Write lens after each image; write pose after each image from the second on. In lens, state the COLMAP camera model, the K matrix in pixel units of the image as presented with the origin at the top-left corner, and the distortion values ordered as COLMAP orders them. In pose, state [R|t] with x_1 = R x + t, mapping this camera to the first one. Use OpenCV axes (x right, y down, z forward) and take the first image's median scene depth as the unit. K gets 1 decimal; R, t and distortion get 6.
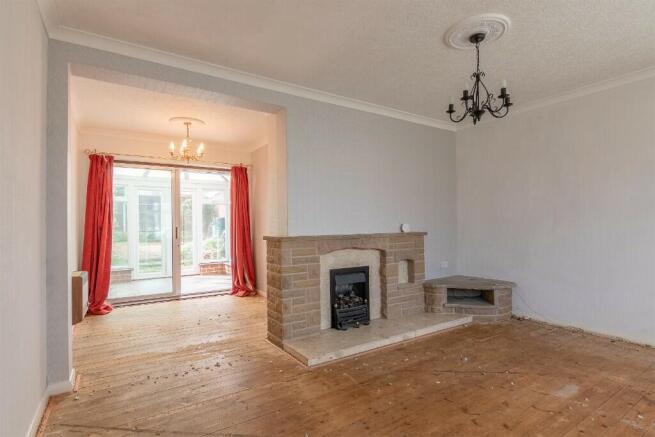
lens RADIAL K [[330.0, 0, 328.3], [0, 330.0, 220.7], [0, 0, 1]] dist [0.000292, -0.000229]
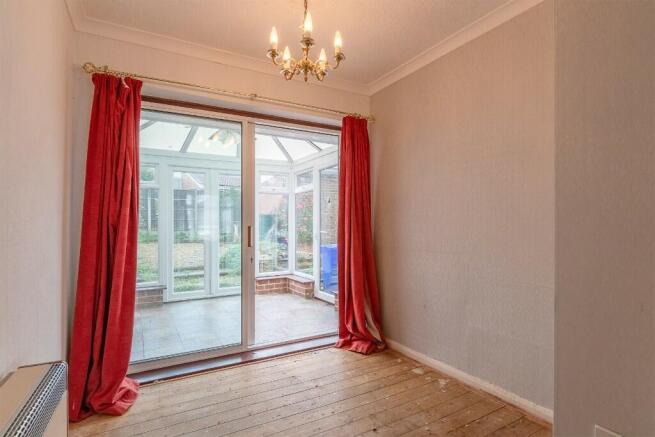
lens RADIAL K [[340.6, 0, 324.2], [0, 340.6, 218.2], [0, 0, 1]] dist [-0.001150, -0.000277]
pose [[0.997132, 0.001256, -0.075670, -0.280160], [-0.001628, 0.999987, -0.004846, 0.008785], [0.075663, 0.004956, 0.997121, 0.425003]]
